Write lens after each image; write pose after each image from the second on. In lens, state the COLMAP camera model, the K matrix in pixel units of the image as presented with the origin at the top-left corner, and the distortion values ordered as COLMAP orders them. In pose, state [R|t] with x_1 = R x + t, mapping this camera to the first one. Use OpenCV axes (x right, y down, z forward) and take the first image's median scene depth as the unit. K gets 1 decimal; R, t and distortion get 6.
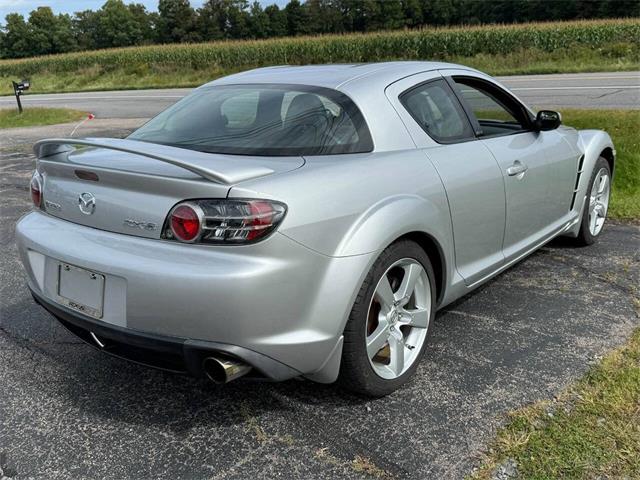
lens RADIAL K [[608.9, 0, 318.5], [0, 608.9, 237.5], [0, 0, 1]] dist [0.115510, -0.192178]
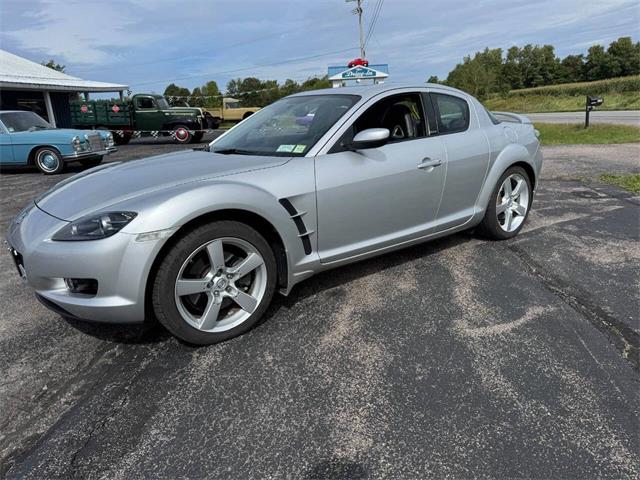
lens RADIAL K [[456.7, 0, 317.8], [0, 456.7, 239.7], [0, 0, 1]] dist [0.032272, -0.034498]
pose [[0.585688, 0.242773, -0.773324, -0.941470], [-0.206380, 0.967311, 0.147367, -0.377786], [0.783822, 0.073288, 0.616646, 1.709383]]
